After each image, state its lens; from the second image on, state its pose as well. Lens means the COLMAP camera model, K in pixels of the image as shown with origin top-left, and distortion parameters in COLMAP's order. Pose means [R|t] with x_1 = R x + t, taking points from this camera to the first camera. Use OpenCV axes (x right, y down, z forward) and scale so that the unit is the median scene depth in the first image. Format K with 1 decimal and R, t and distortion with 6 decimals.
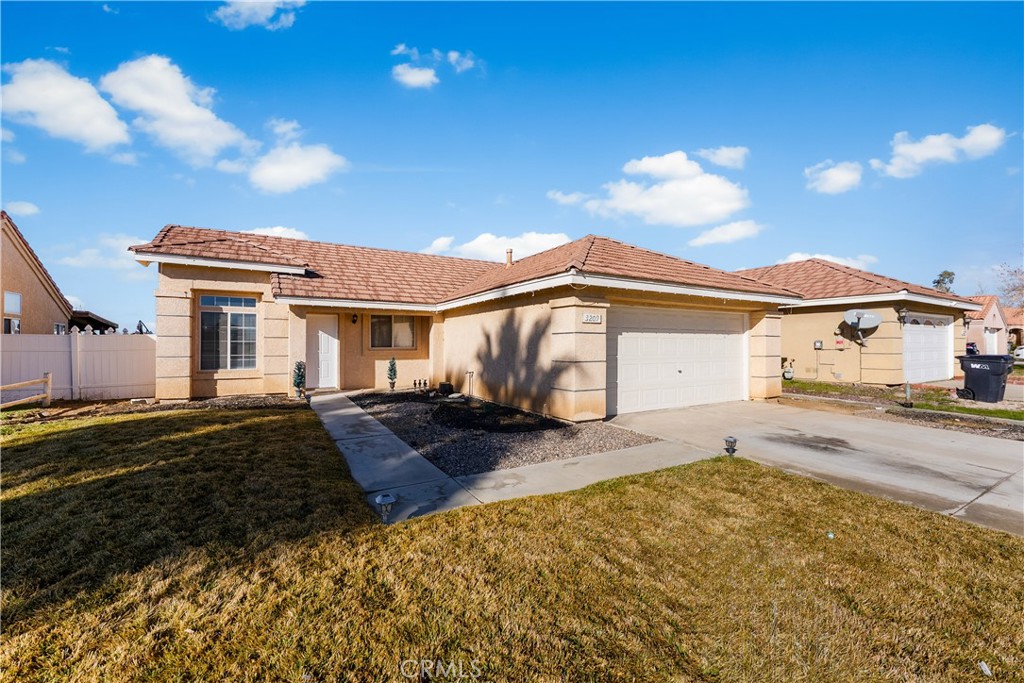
lens RADIAL K [[410.4, 0, 514.8], [0, 410.4, 341.5], [0, 0, 1]] dist [-0.000551, 0.000223]
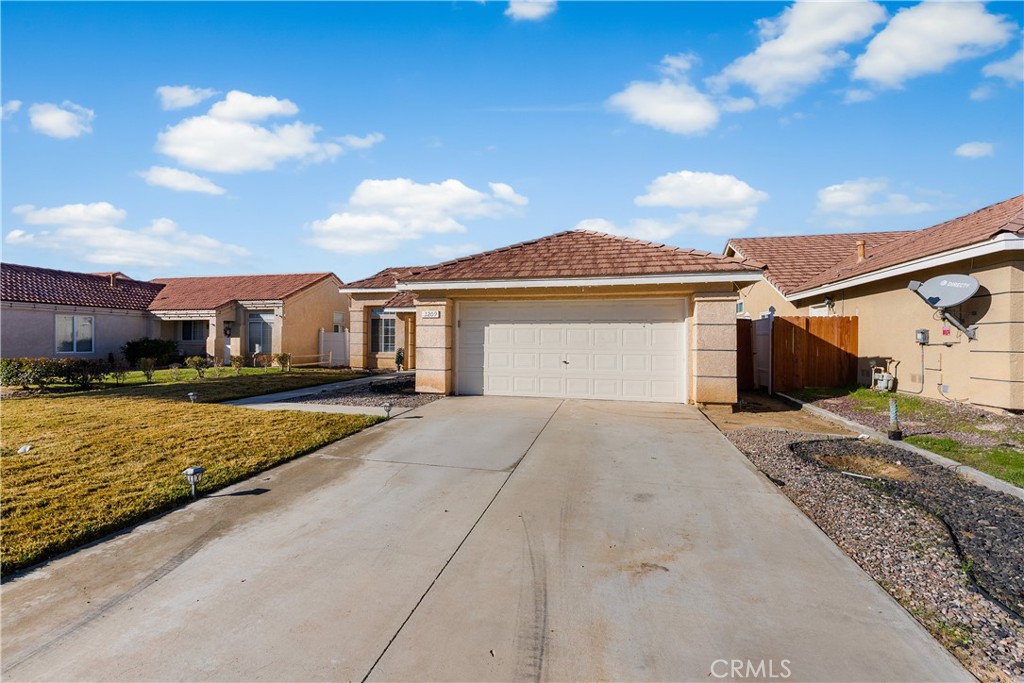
lens RADIAL K [[410.4, 0, 514.8], [0, 410.4, 341.5], [0, 0, 1]] dist [-0.000551, 0.000223]
pose [[0.719150, 0.004214, -0.694842, 0.861062], [-0.002603, 0.999991, 0.003370, 0.016935], [0.694850, -0.000615, 0.719155, 0.171219]]
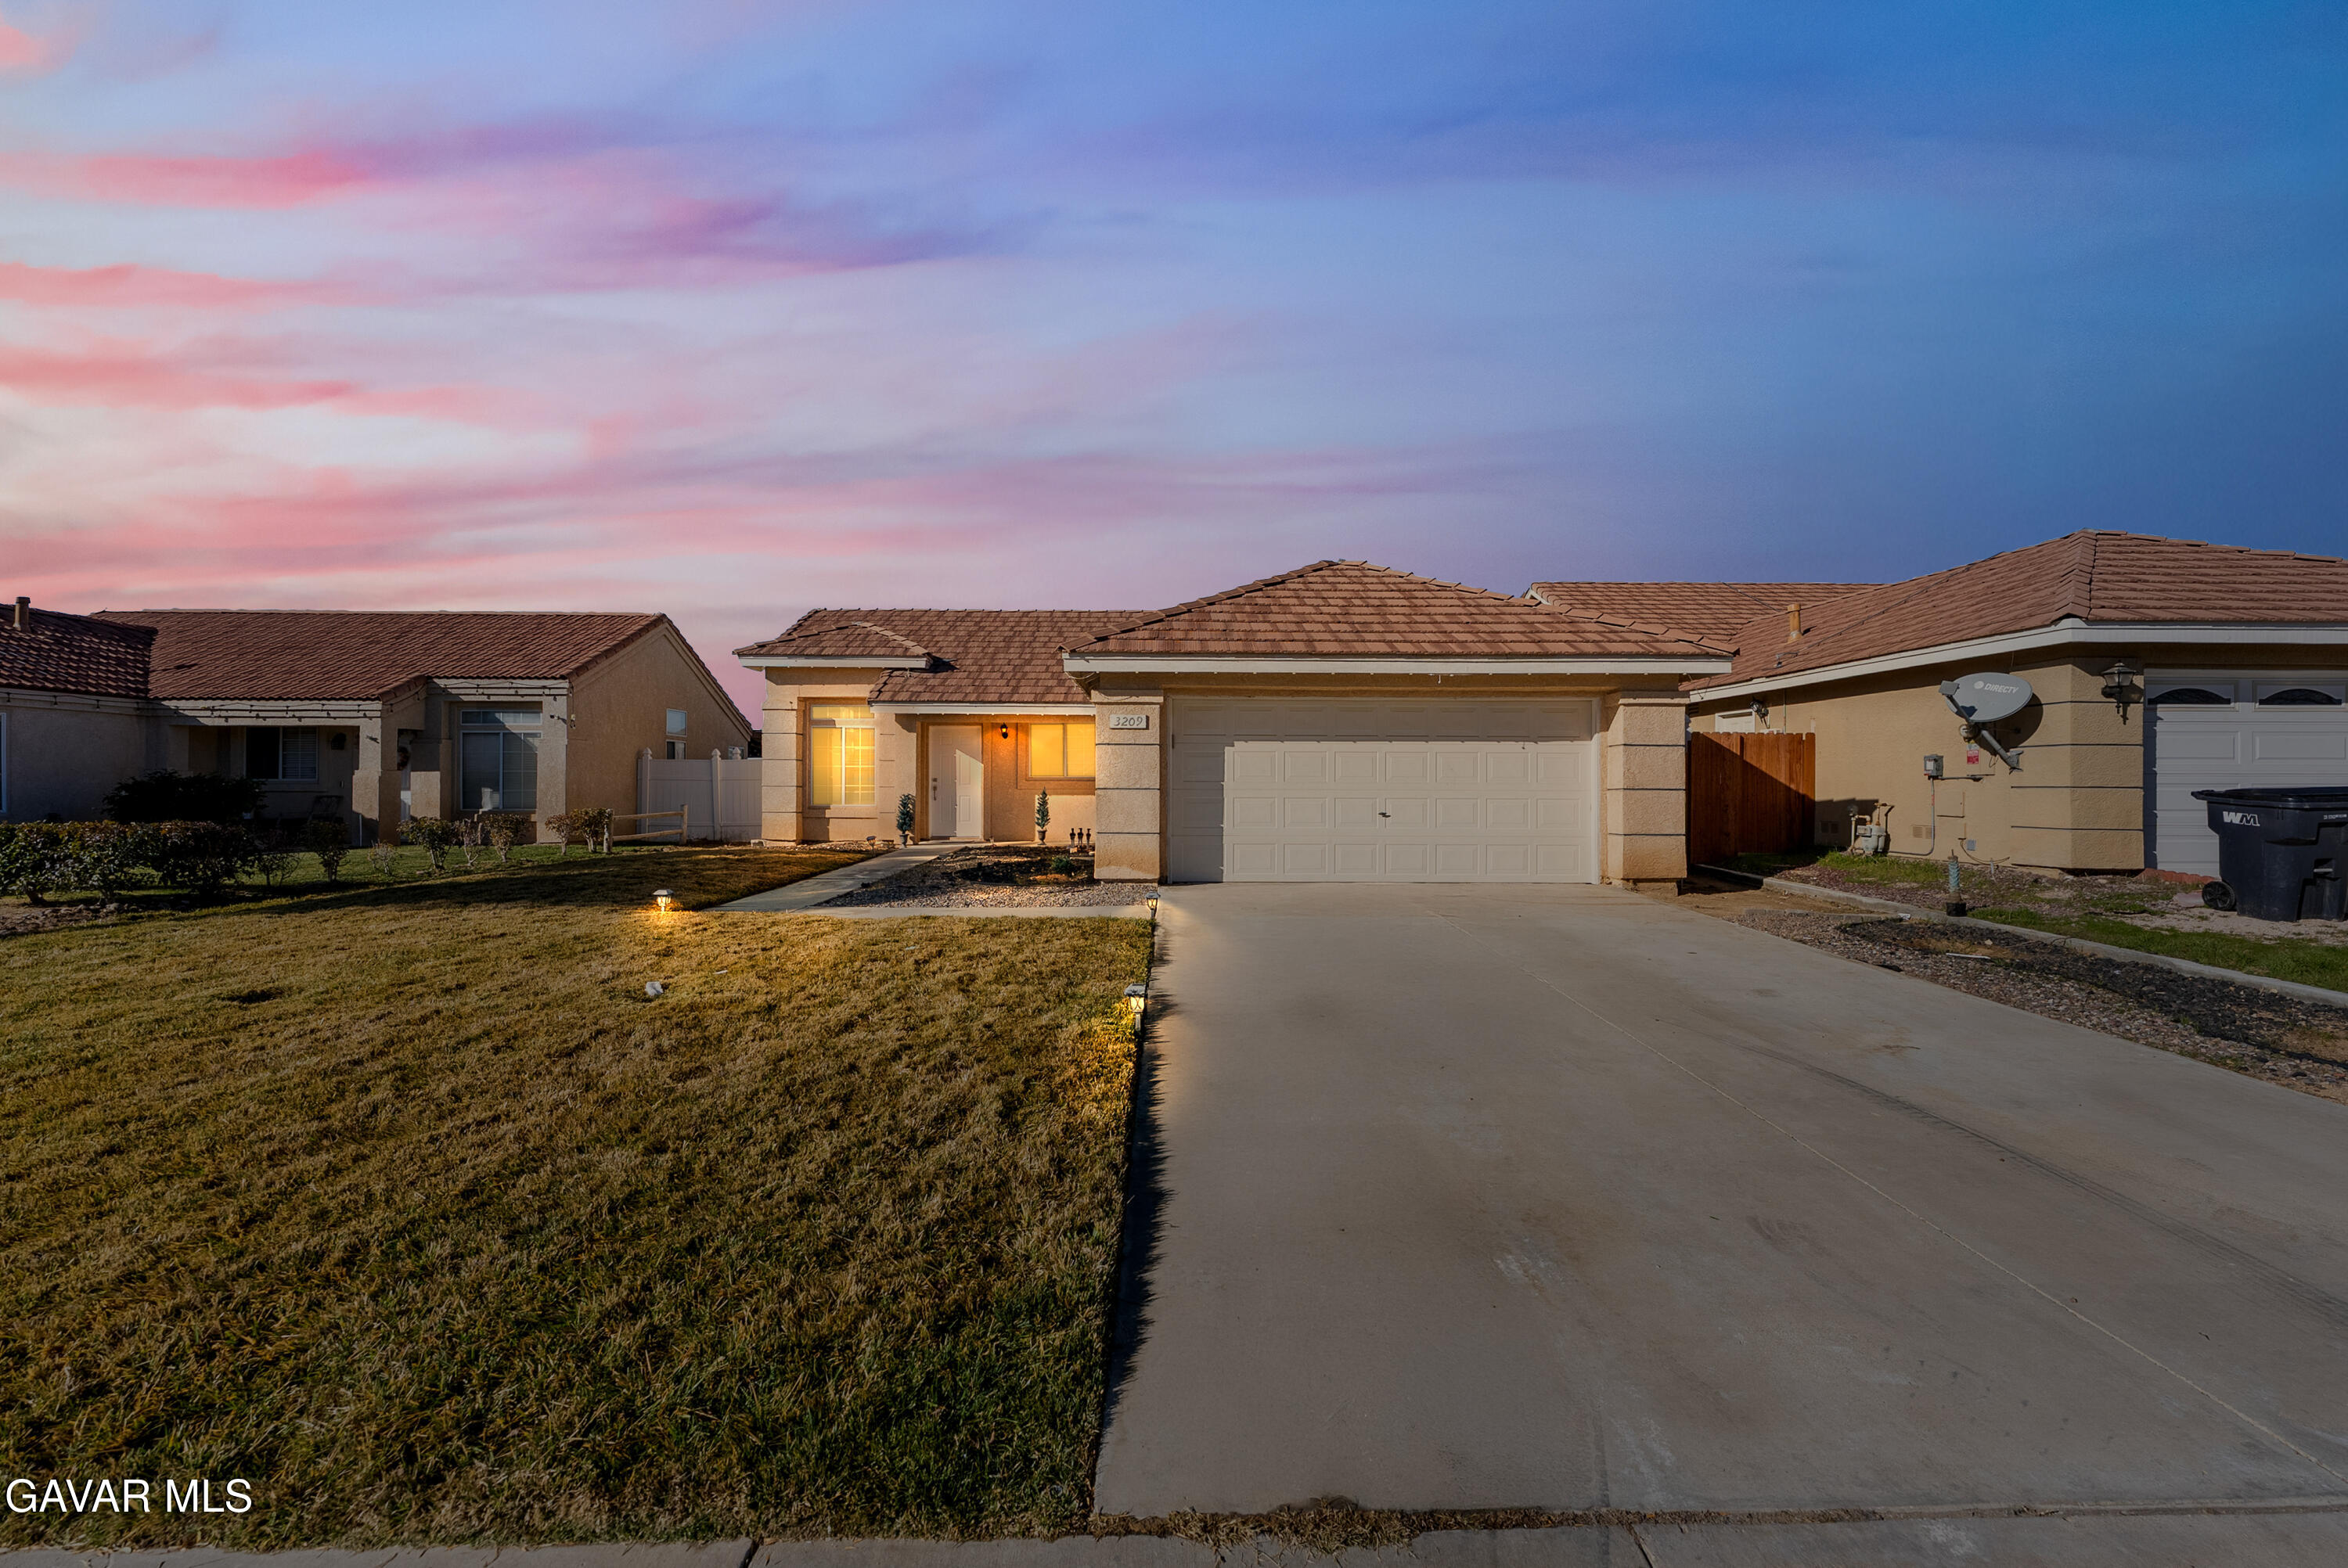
lens RADIAL K [[950.6, 0, 1183.1], [0, 950.6, 786.4], [0, 0, 1]] dist [-0.000217, -0.000033]
pose [[0.866600, 0.002872, -0.498996, 0.677214], [0.000515, 0.999978, 0.006650, 0.024116], [0.499004, -0.006020, 0.866579, -0.165656]]
